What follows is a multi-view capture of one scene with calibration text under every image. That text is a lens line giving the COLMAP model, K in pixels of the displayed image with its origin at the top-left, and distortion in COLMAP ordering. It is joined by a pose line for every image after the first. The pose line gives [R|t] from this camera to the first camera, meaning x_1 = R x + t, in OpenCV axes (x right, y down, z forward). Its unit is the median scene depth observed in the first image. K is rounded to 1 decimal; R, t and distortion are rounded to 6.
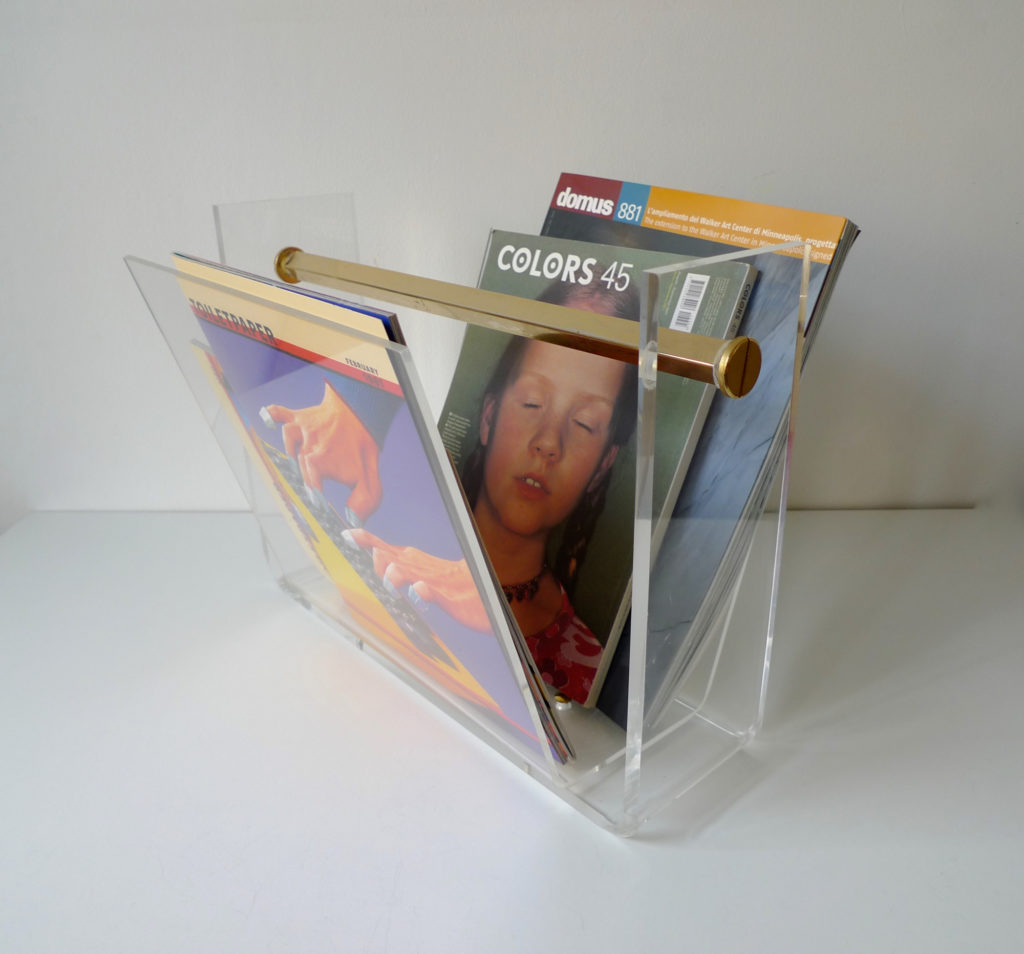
lens RADIAL K [[887.1, 0, 512.0], [0, 887.1, 477.0], [0, 0, 1]] dist [0.002088, 0.000828]
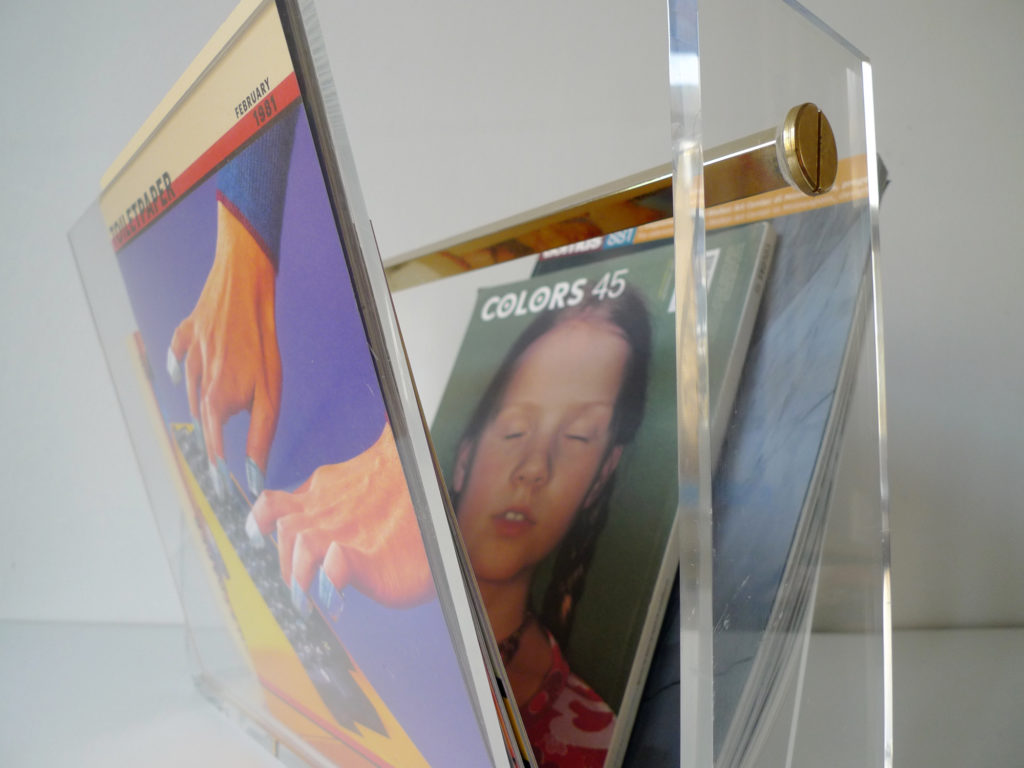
lens RADIAL K [[724.2, 0, 492.9], [0, 724.2, 385.7], [0, 0, 1]] dist [0.030647, -0.135189]
pose [[0.999485, 0.020019, -0.025072, 0.019897], [-0.028946, 0.899726, -0.435495, 0.197058], [0.013840, 0.435996, 0.899842, 0.391035]]
